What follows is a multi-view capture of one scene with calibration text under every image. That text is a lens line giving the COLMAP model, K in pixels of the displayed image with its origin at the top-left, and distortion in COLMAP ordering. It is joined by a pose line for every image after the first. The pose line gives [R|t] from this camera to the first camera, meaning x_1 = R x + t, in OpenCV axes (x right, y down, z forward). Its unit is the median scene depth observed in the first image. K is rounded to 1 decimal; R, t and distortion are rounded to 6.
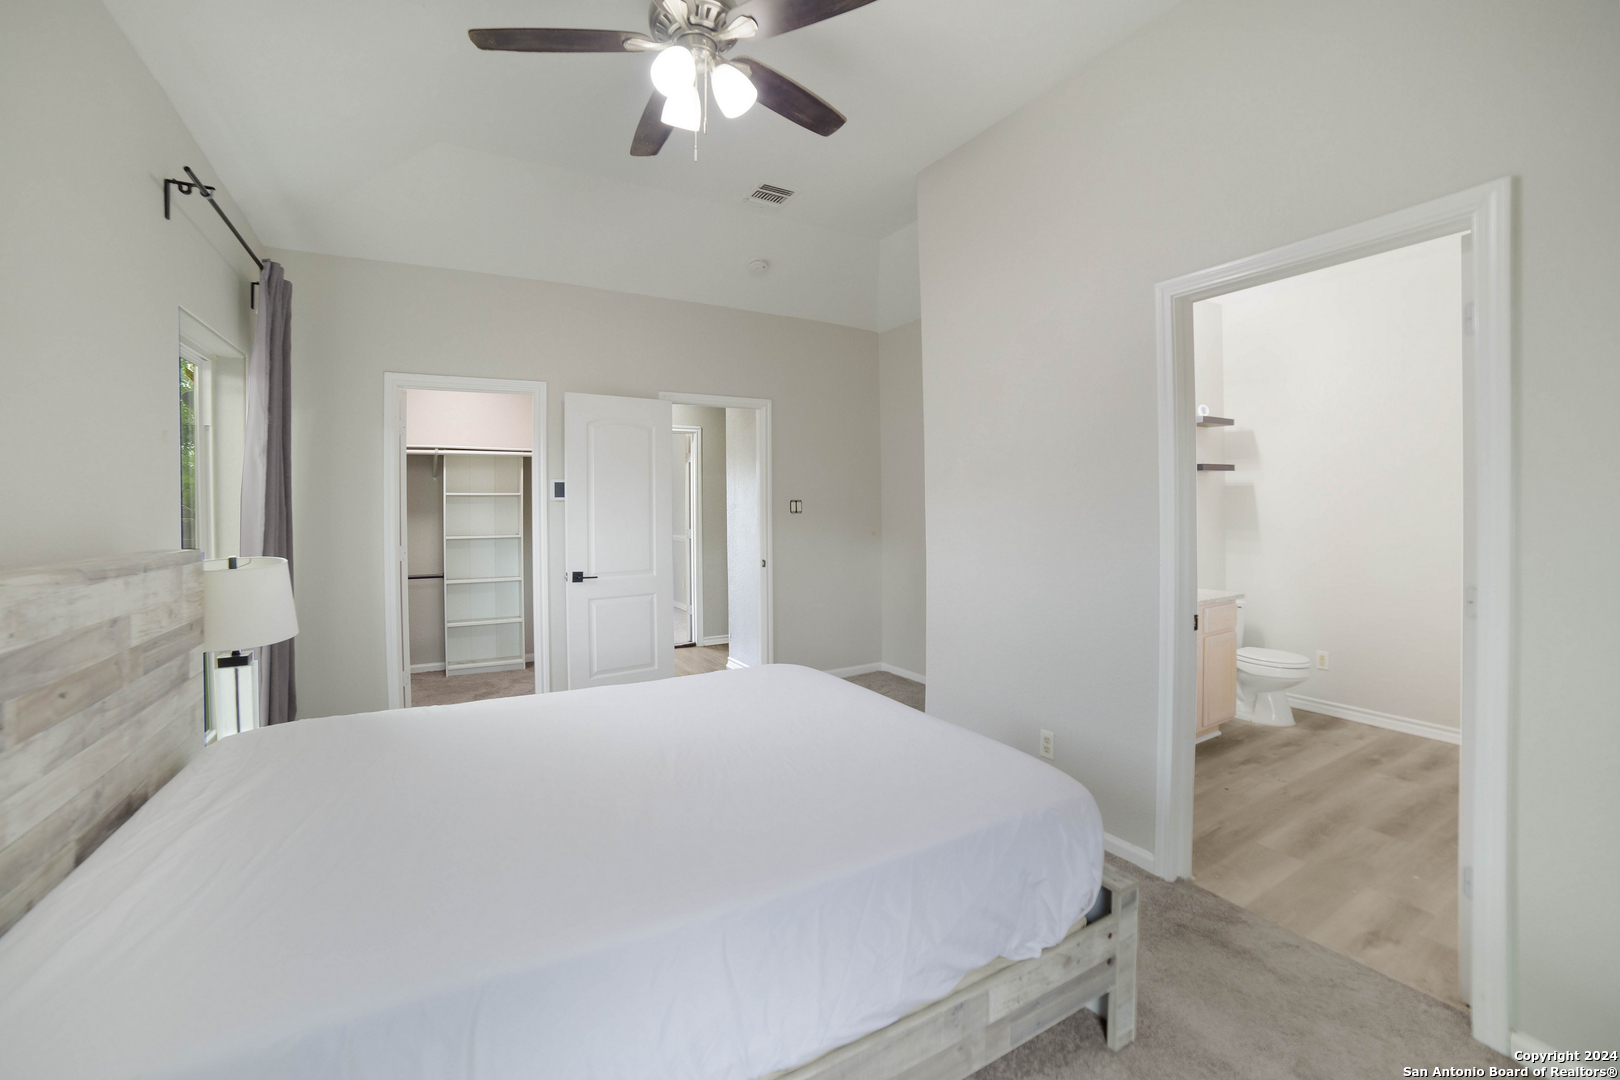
lens RADIAL K [[660.9, 0, 801.8], [0, 660.9, 518.1], [0, 0, 1]] dist [-0.101480, 0.034005]
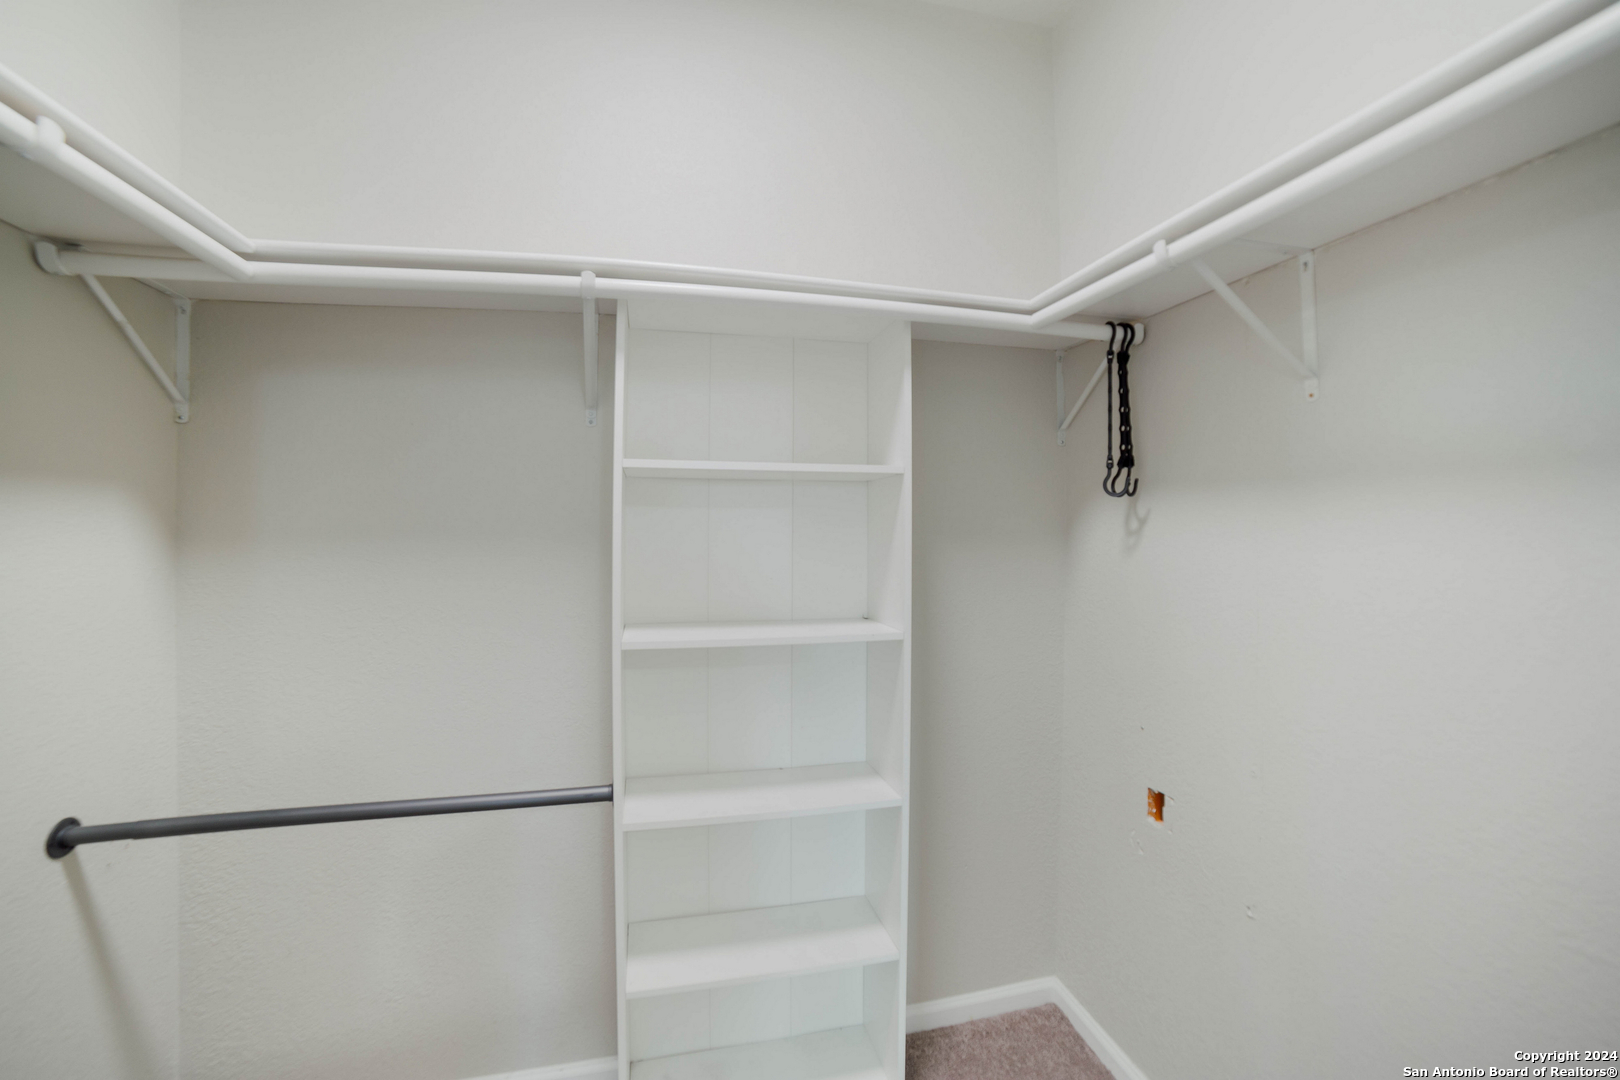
lens RADIAL K [[660.9, 0, 801.8], [0, 660.9, 518.1], [0, 0, 1]] dist [-0.101480, 0.034005]
pose [[0.971019, 0.012486, -0.238675, -0.759085], [-0.014025, 0.999890, -0.004752, -0.027076], [0.238590, 0.007962, 0.971088, 1.372731]]
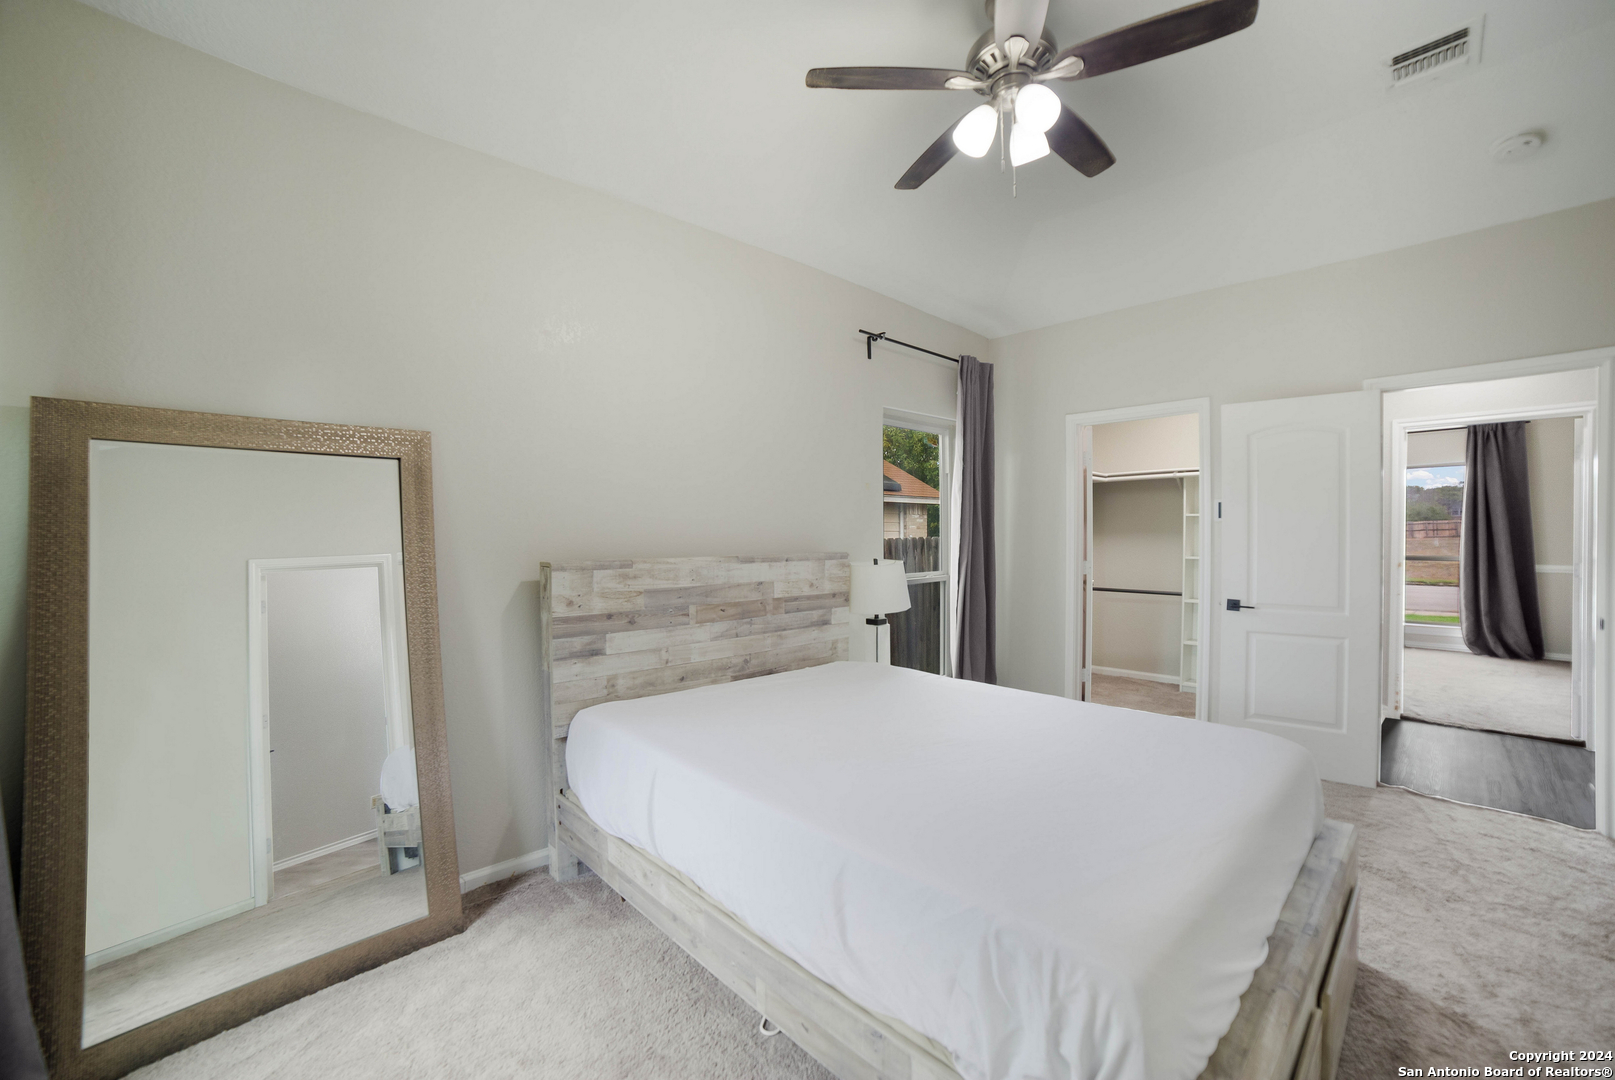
lens RADIAL K [[656.9, 0, 803.7], [0, 656.9, 541.6], [0, 0, 1]] dist [-0.102793, 0.035502]
pose [[0.244514, 0.021388, -0.969410, 0.503921], [-0.015313, 0.999717, 0.018194, -0.006962], [0.969525, 0.010396, 0.244773, 0.279330]]
